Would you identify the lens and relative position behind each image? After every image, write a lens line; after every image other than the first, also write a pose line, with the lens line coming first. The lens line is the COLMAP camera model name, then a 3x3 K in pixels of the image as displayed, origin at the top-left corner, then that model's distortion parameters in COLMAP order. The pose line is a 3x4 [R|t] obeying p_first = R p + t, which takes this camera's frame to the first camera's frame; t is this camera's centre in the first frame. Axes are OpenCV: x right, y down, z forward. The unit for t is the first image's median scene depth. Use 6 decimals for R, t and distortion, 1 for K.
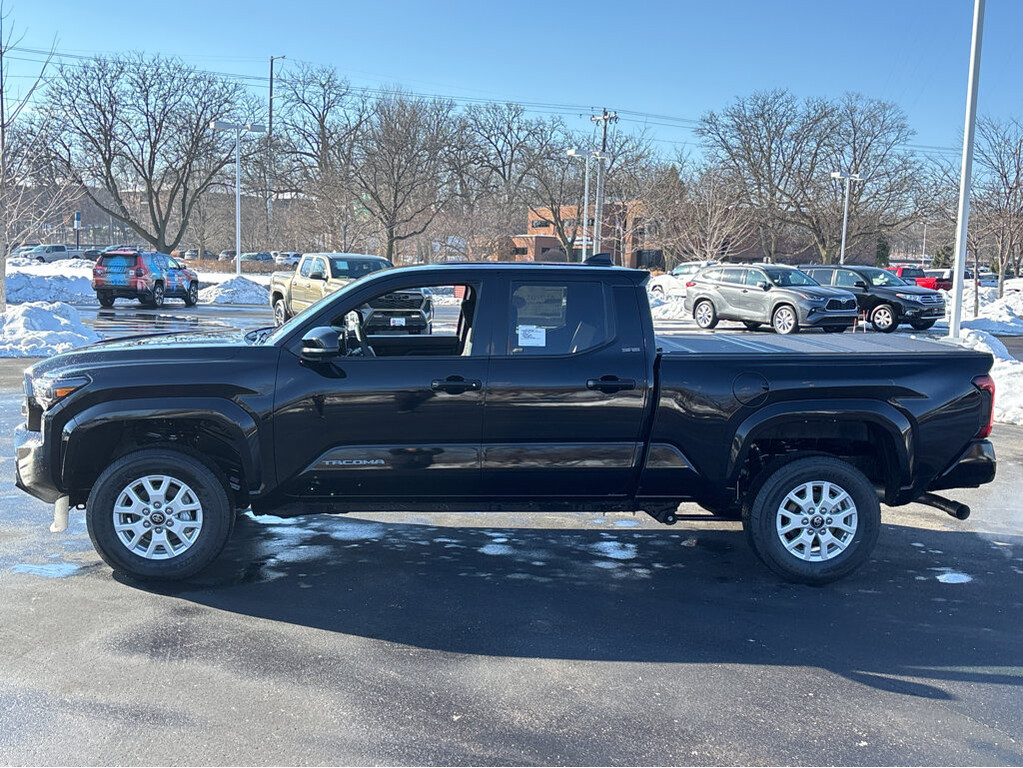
lens RADIAL K [[1151.7, 0, 512.3], [0, 1151.7, 391.0], [0, 0, 1]] dist [0.183954, -0.504262]
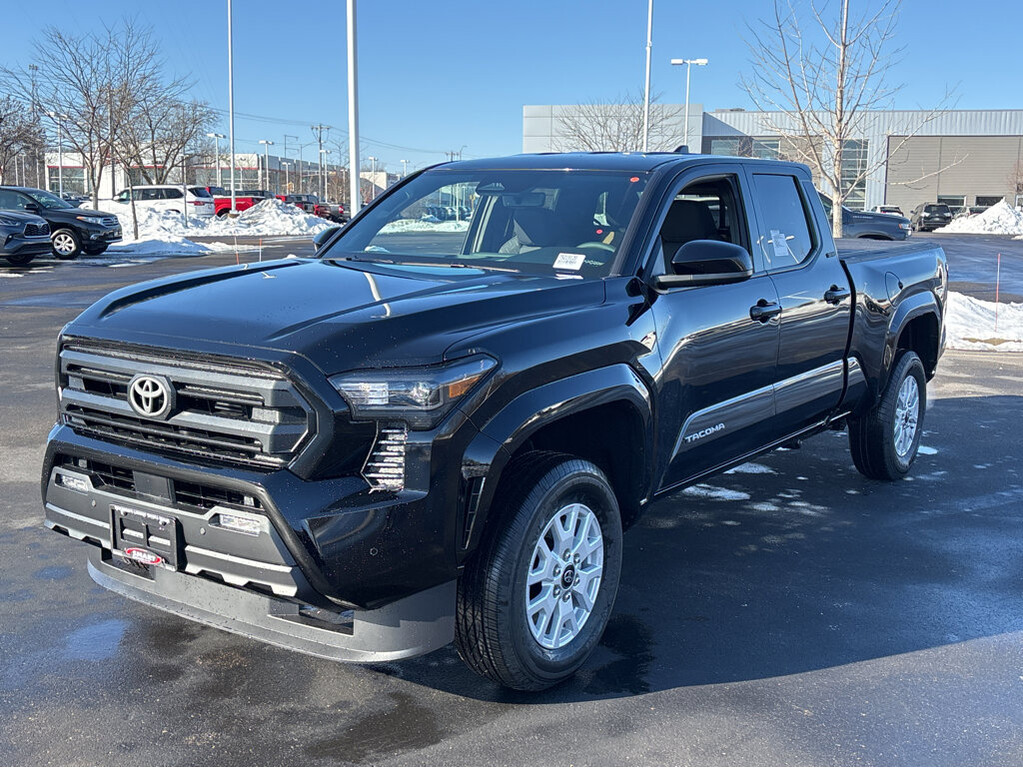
lens RADIAL K [[1153.5, 0, 515.4], [0, 1153.5, 368.7], [0, 0, 1]] dist [0.179057, -0.533069]
pose [[0.633942, -0.125222, 0.763175, -0.692392], [0.092612, 0.991995, 0.085838, -0.045649], [-0.767815, 0.016263, 0.640465, 0.581275]]
